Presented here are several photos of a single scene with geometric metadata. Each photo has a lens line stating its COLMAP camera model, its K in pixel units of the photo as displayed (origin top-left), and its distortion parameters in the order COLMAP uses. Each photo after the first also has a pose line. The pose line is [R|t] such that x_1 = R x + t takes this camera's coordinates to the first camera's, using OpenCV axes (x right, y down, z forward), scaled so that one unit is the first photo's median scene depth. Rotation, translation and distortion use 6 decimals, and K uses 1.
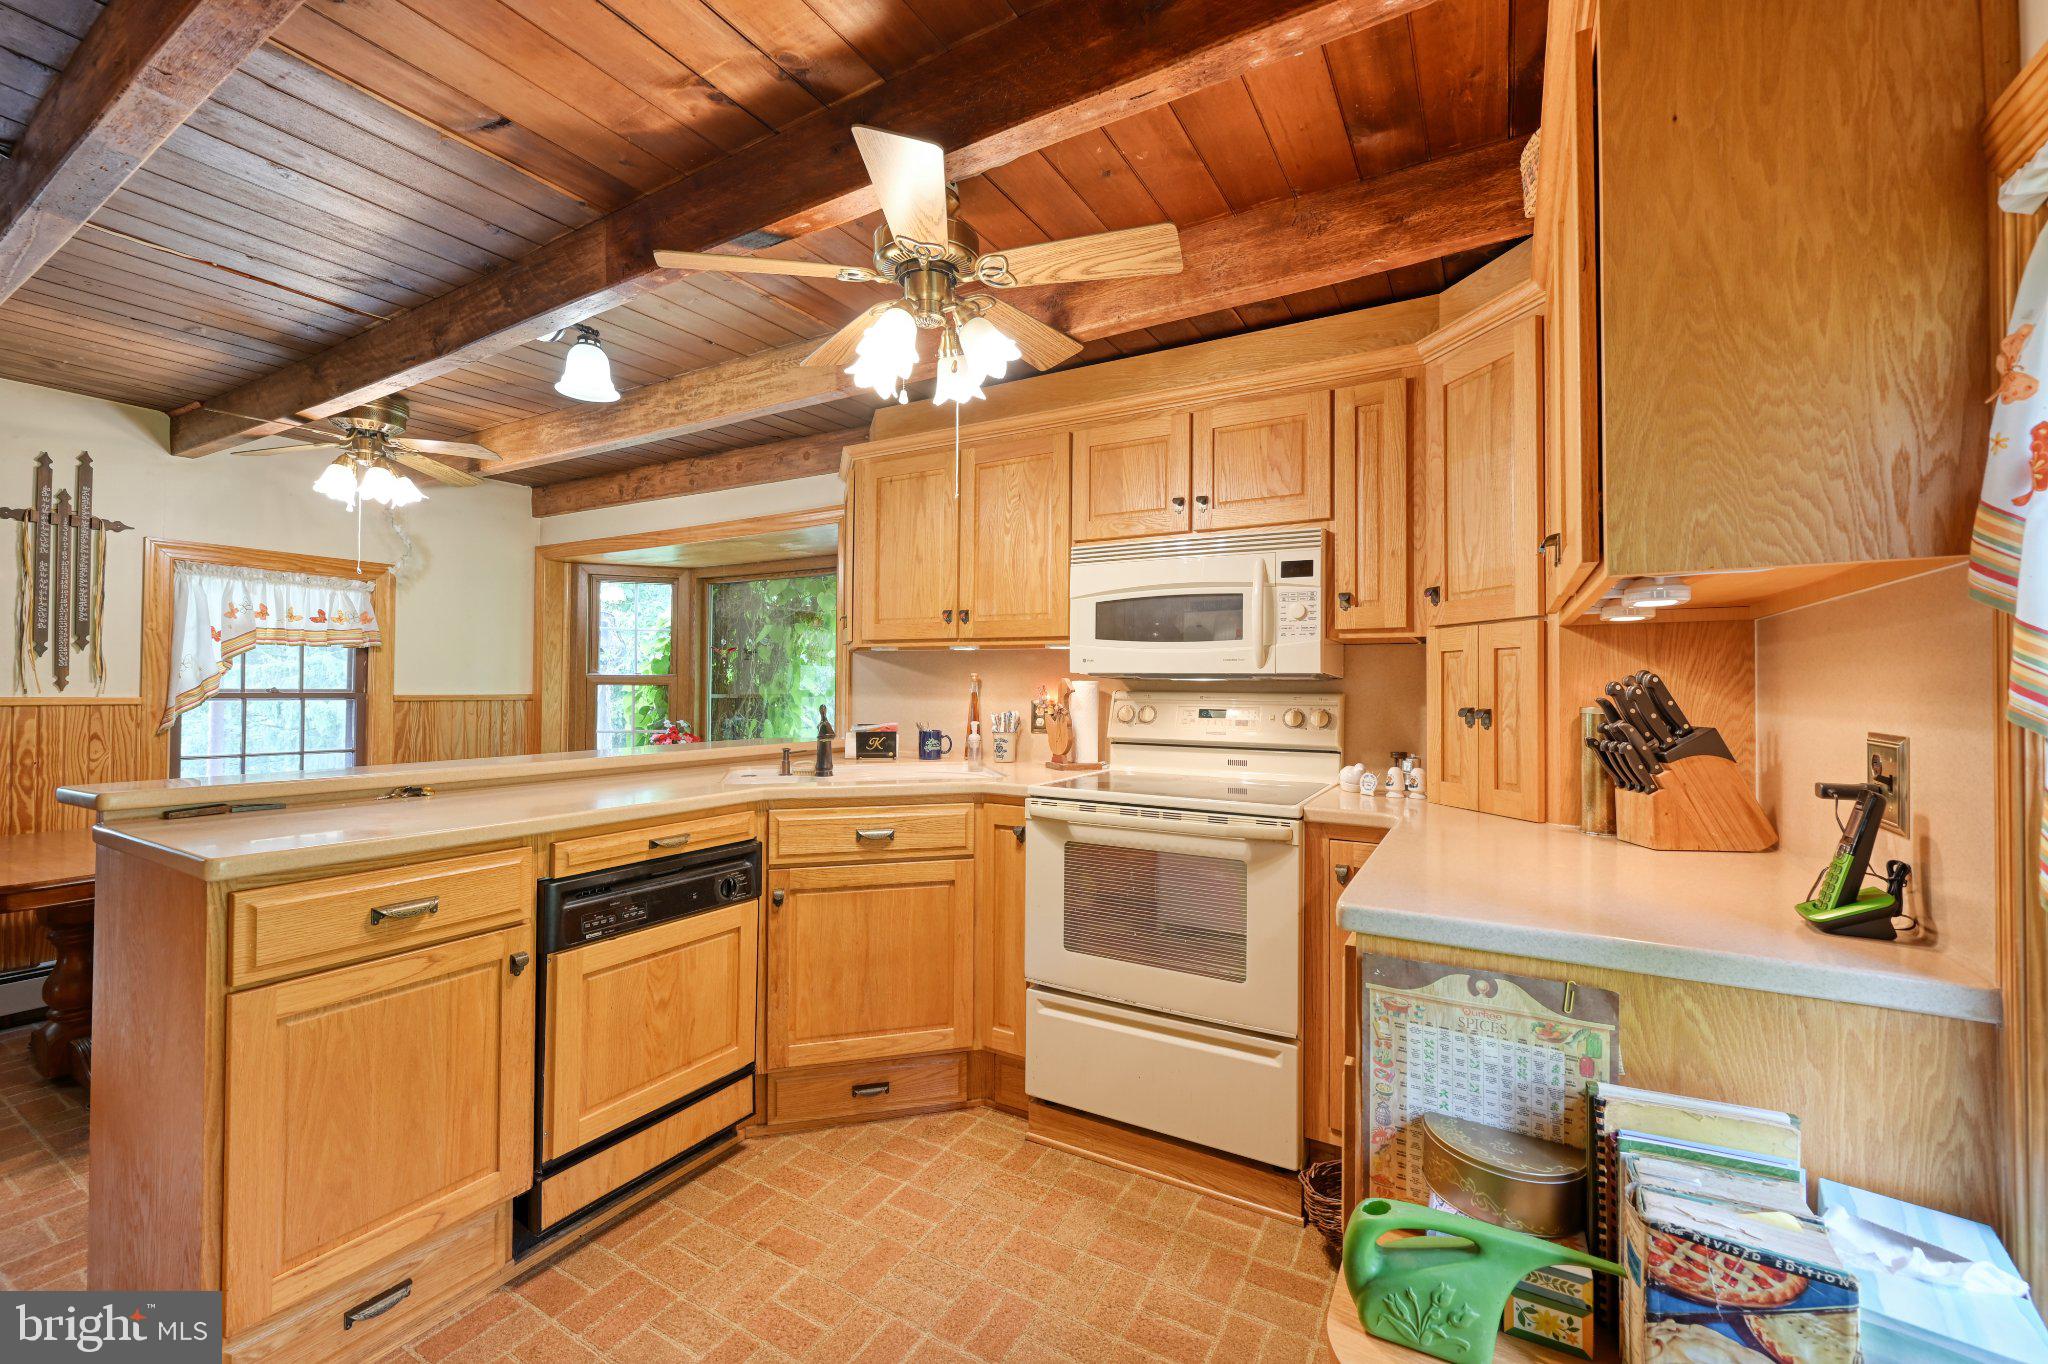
lens RADIAL K [[821.5, 0, 1024.0], [0, 821.5, 682.0], [0, 0, 1]] dist [-0.001060, -0.000171]
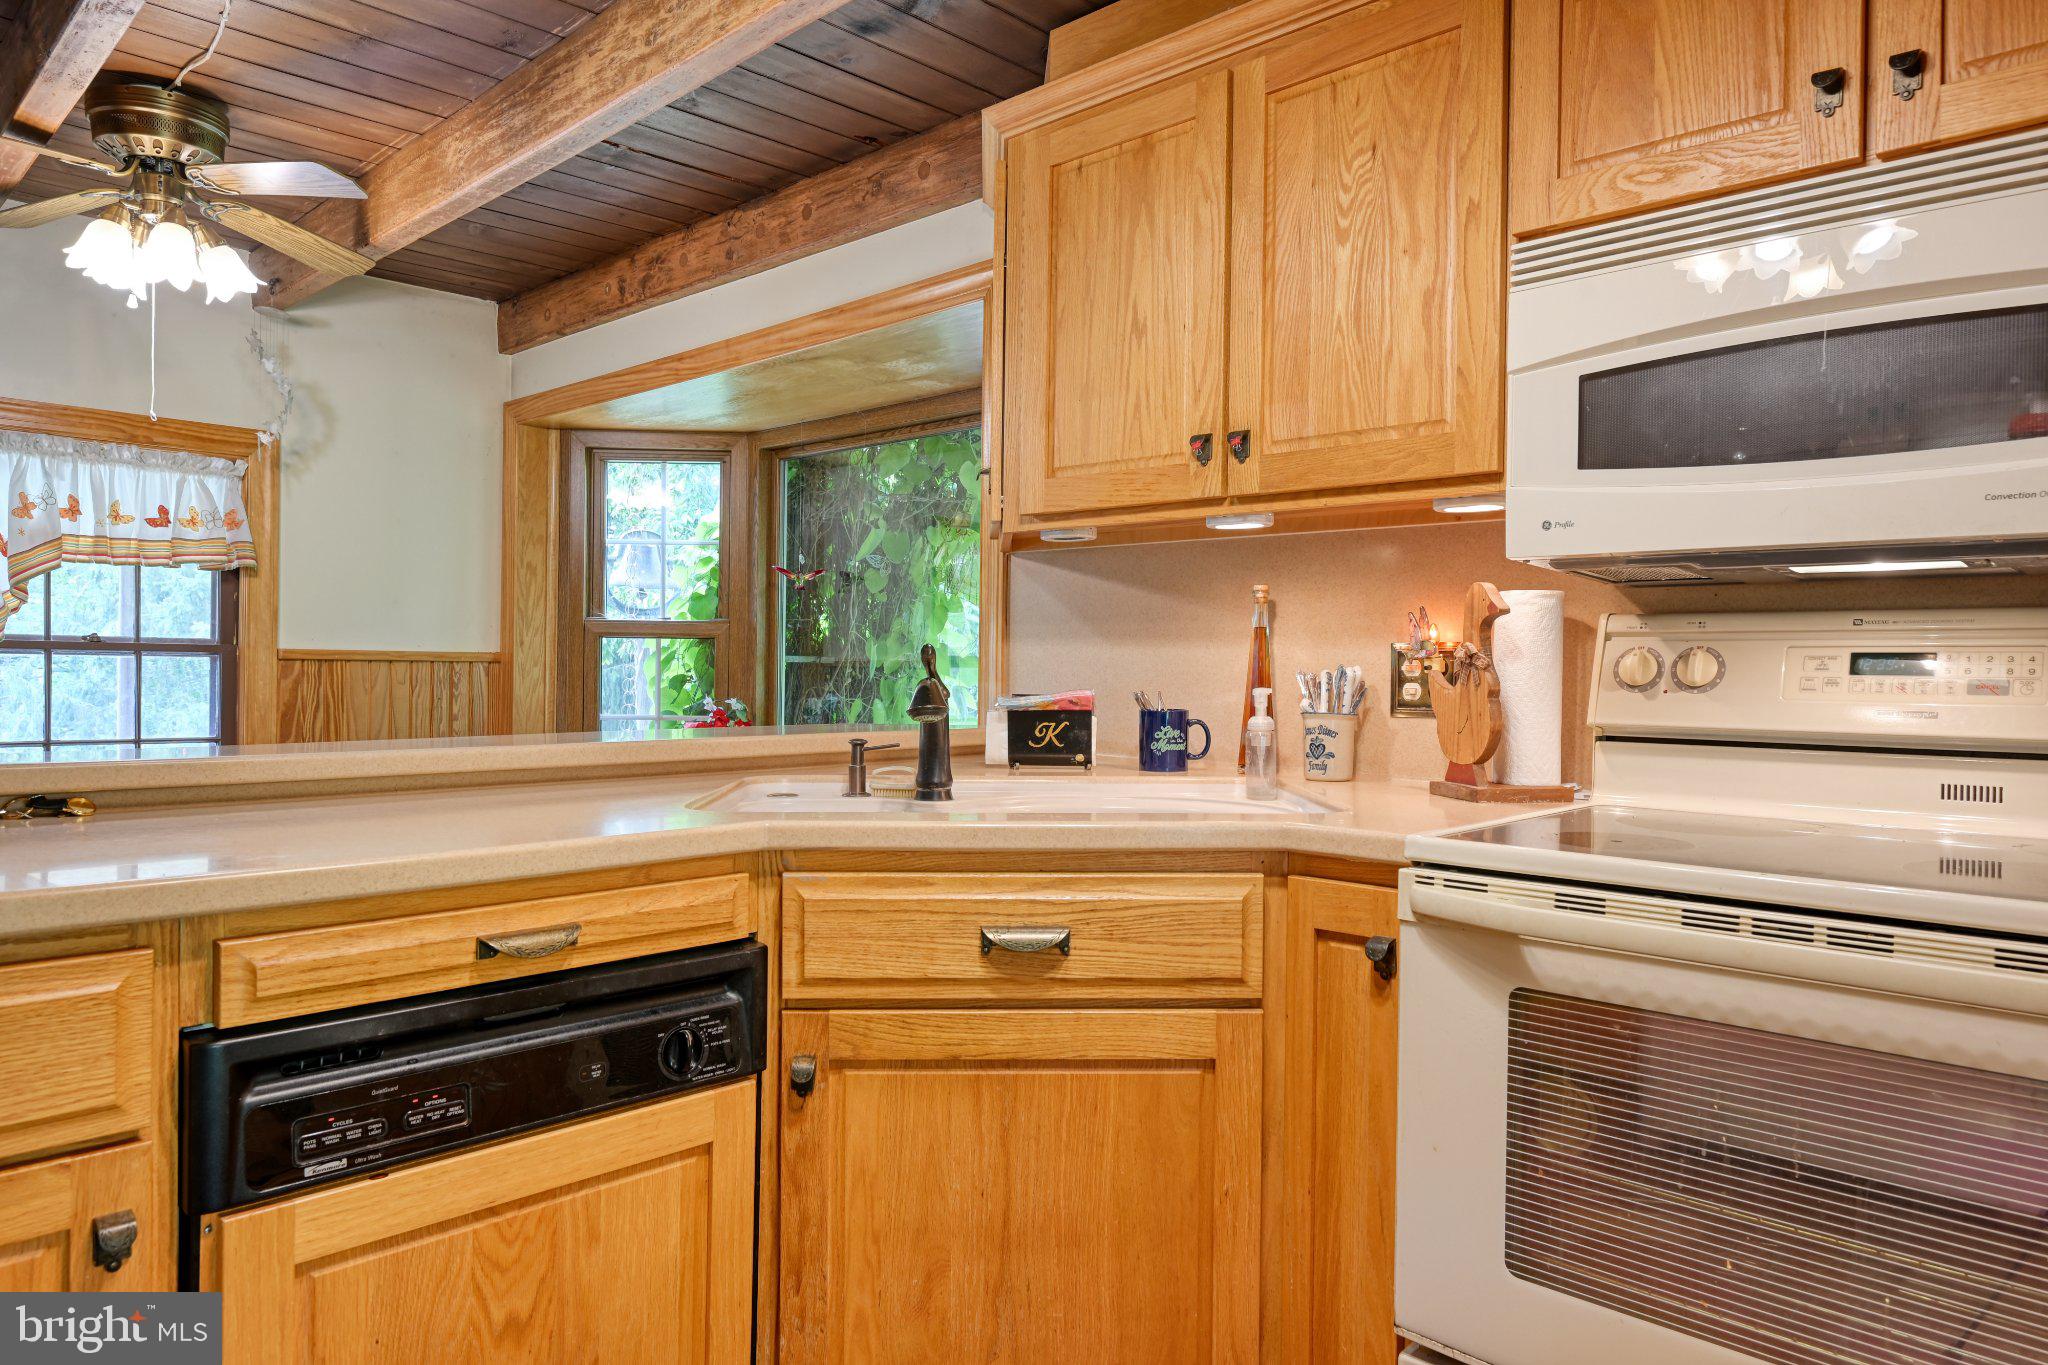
lens RADIAL K [[1272.2, 0, 1024.0], [0, 1272.2, 682.5], [0, 0, 1]] dist [-0.004396, 0.001094]
pose [[0.972633, 0.004778, -0.232299, -0.025103], [-0.001745, 0.999911, 0.013261, 0.036280], [0.232342, -0.012493, 0.972554, 0.295661]]
